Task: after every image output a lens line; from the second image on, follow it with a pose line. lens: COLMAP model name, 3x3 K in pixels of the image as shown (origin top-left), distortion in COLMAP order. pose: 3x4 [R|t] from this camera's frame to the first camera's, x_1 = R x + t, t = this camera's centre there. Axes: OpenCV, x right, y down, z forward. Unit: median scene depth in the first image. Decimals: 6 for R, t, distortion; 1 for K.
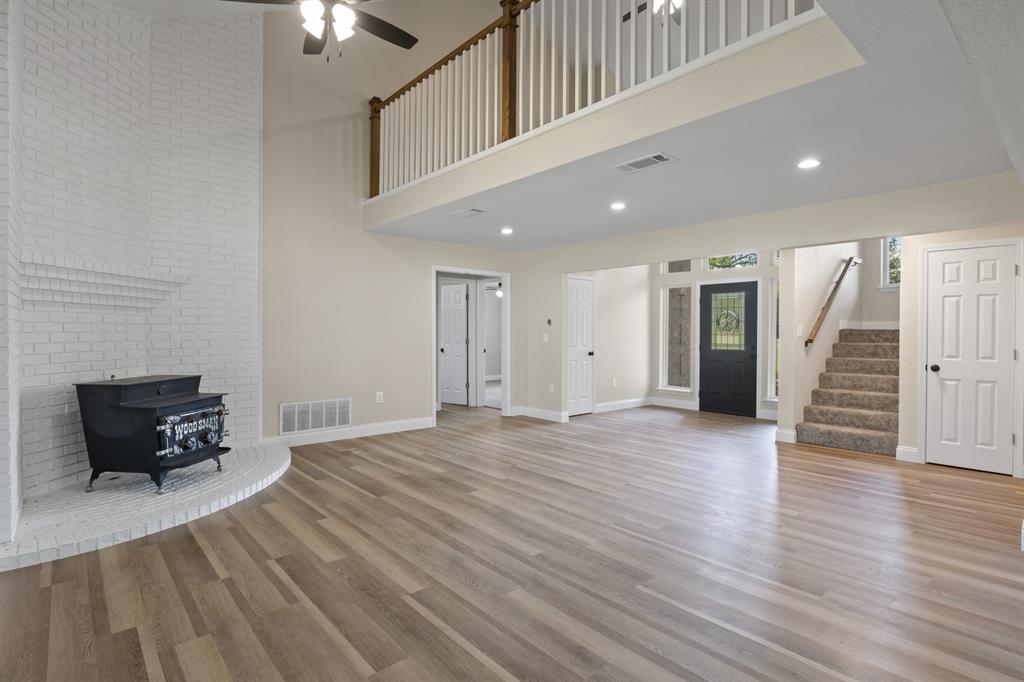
lens RADIAL K [[514.3, 0, 512.2], [0, 514.3, 338.1], [0, 0, 1]] dist [-0.008701, -0.001238]
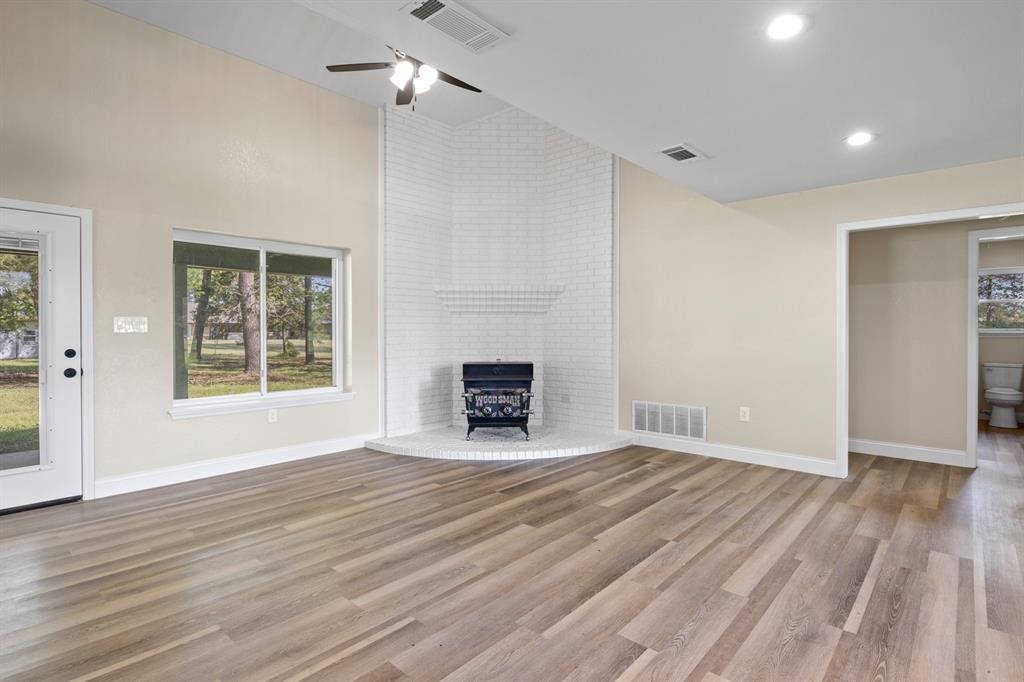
lens RADIAL K [[514.3, 0, 505.8], [0, 514.3, 331.8], [0, 0, 1]] dist [-0.008701, -0.001238]
pose [[0.106538, -0.001616, -0.994307, 0.741403], [-0.009939, 0.999947, -0.002690, -0.002430], [0.994259, 0.010169, 0.106516, 0.898857]]
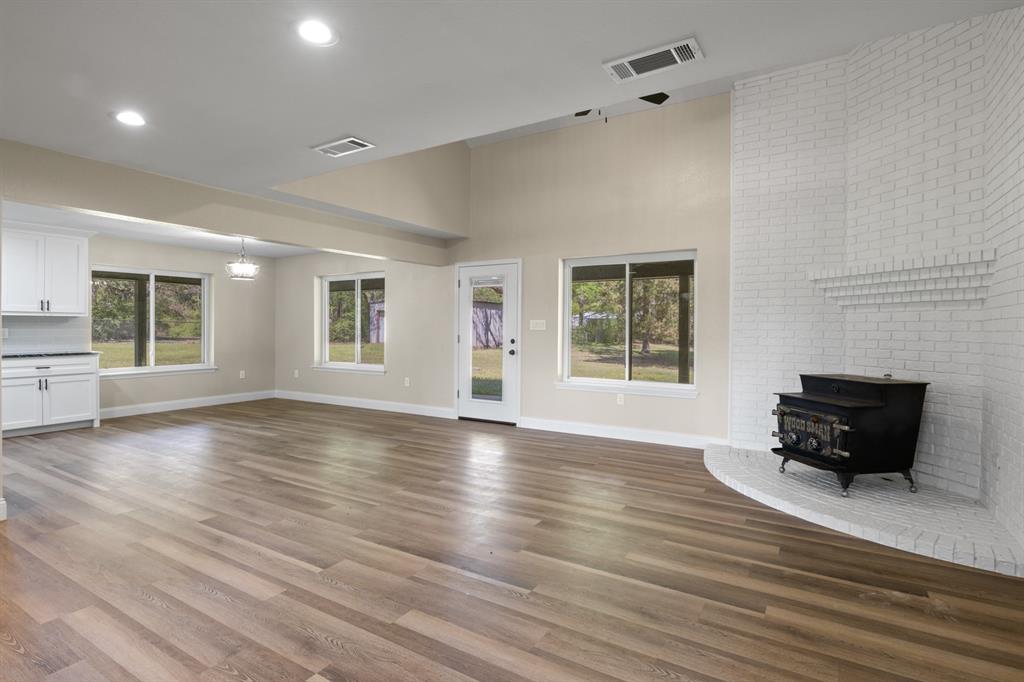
lens RADIAL K [[514.3, 0, 507.3], [0, 514.3, 330.7], [0, 0, 1]] dist [-0.008701, -0.001238]
pose [[-0.958373, -0.008944, -0.285378, 0.210962], [-0.013569, 0.999807, 0.014235, -0.015741], [0.285195, 0.017515, -0.958309, 1.807886]]
